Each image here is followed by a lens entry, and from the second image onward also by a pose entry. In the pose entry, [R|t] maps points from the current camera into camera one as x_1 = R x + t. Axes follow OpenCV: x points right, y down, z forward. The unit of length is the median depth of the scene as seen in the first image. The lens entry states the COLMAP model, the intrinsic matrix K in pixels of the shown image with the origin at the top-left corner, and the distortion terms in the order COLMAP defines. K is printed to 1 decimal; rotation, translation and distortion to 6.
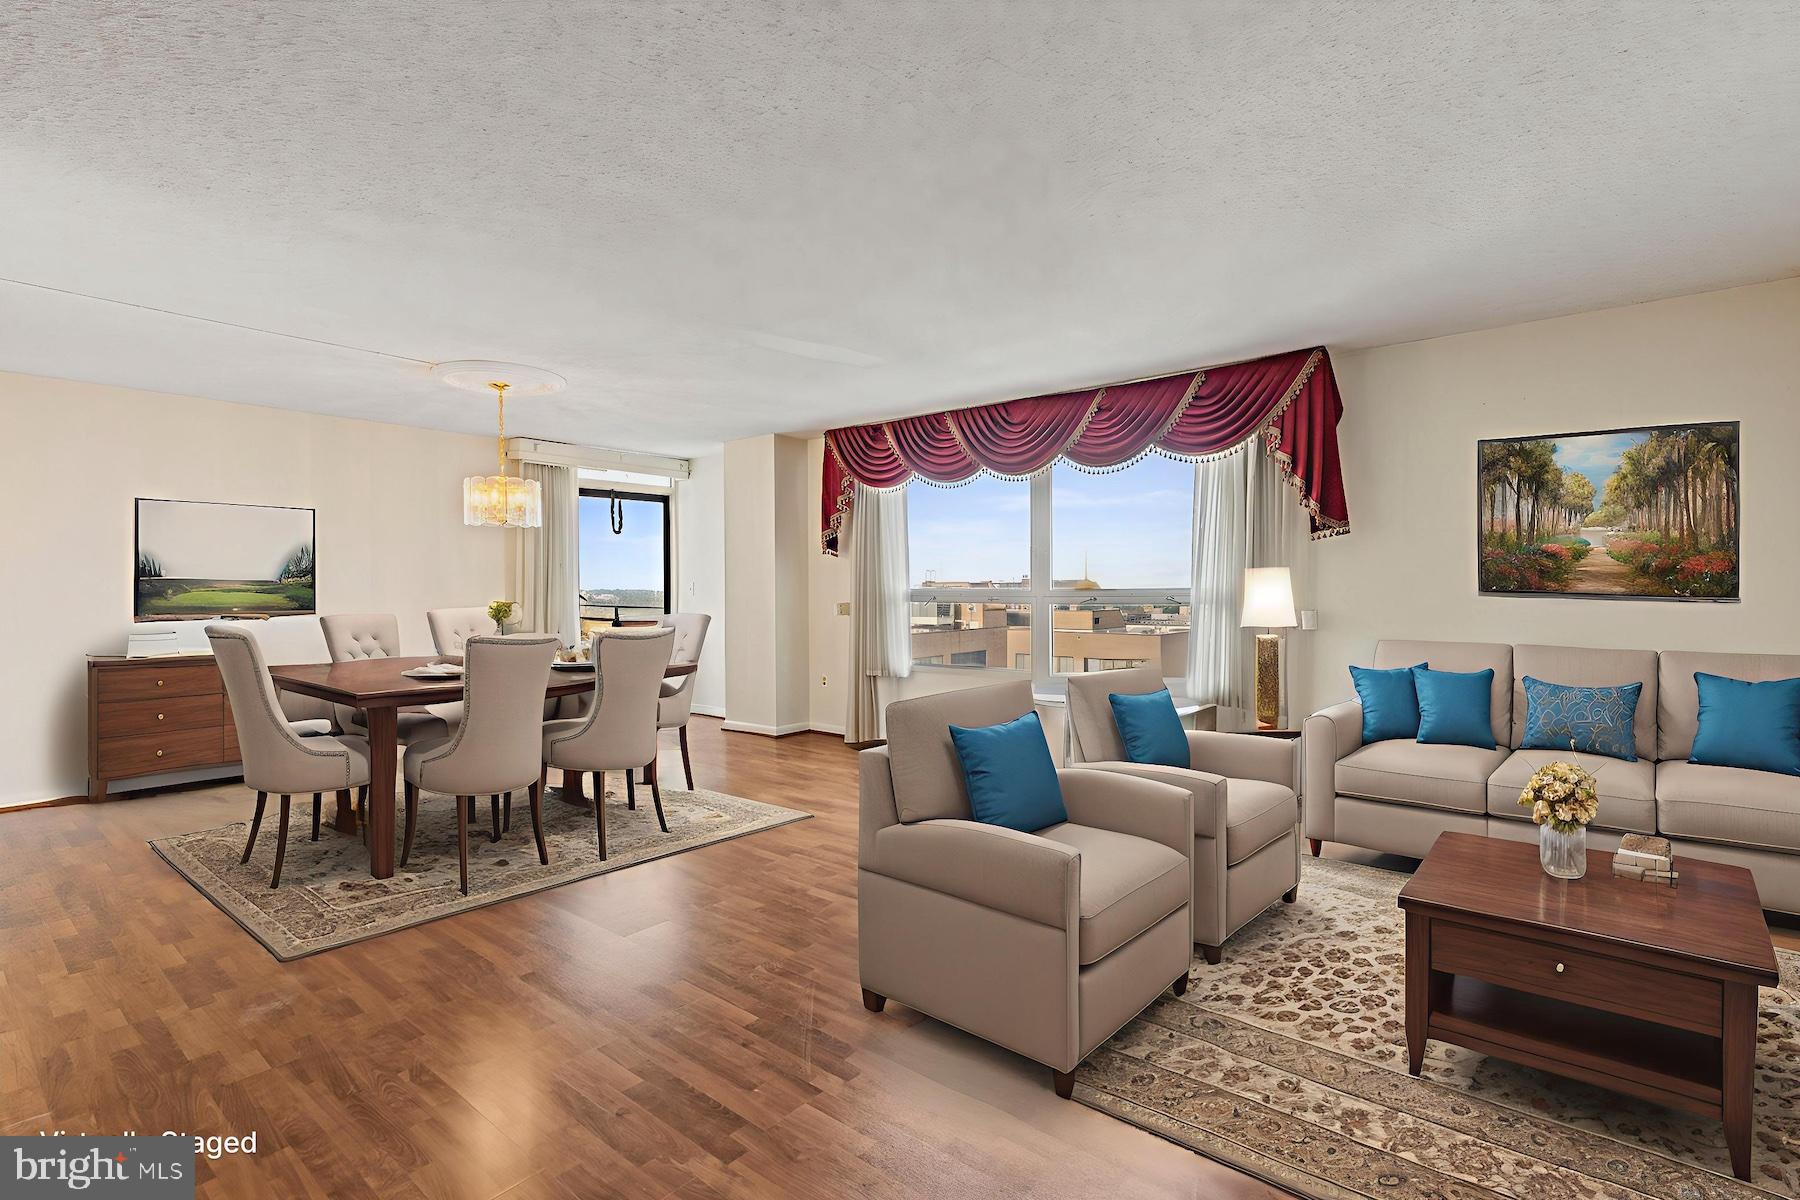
lens RADIAL K [[834.6, 0, 910.1], [0, 834.6, 598.3], [0, 0, 1]] dist [0.002479, -0.000141]
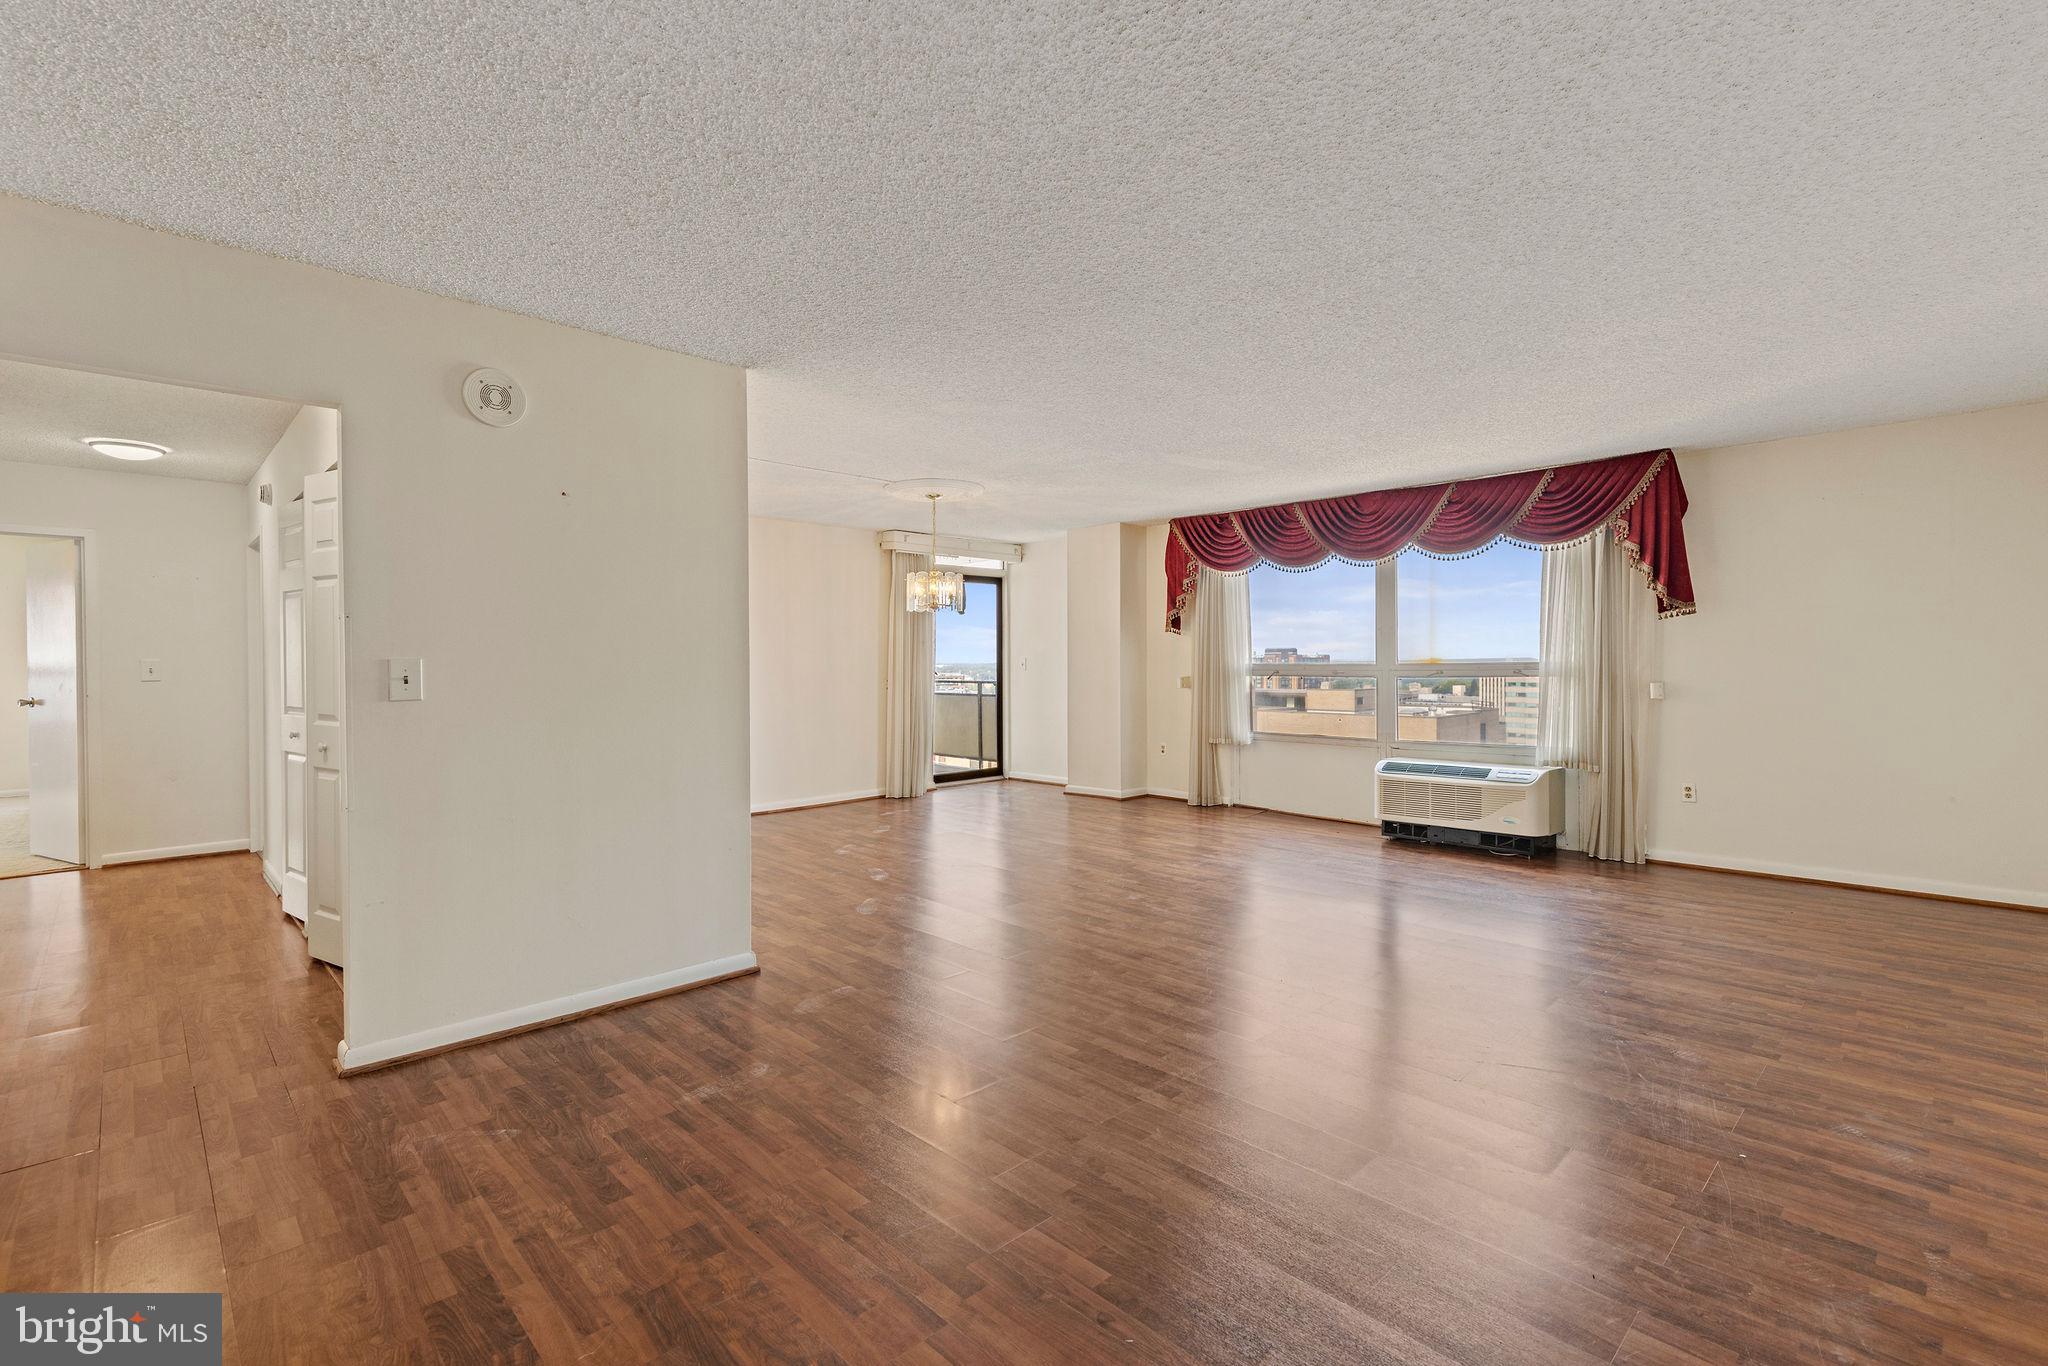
lens RADIAL K [[931.0, 0, 1021.7], [0, 931.0, 661.9], [0, 0, 1]] dist [-0.000085, -0.000135]
pose [[0.992804, -0.001909, -0.119736, -0.275734], [0.000115, 0.999888, -0.014985, 0.008287], [0.119752, 0.014864, 0.992693, -0.432424]]
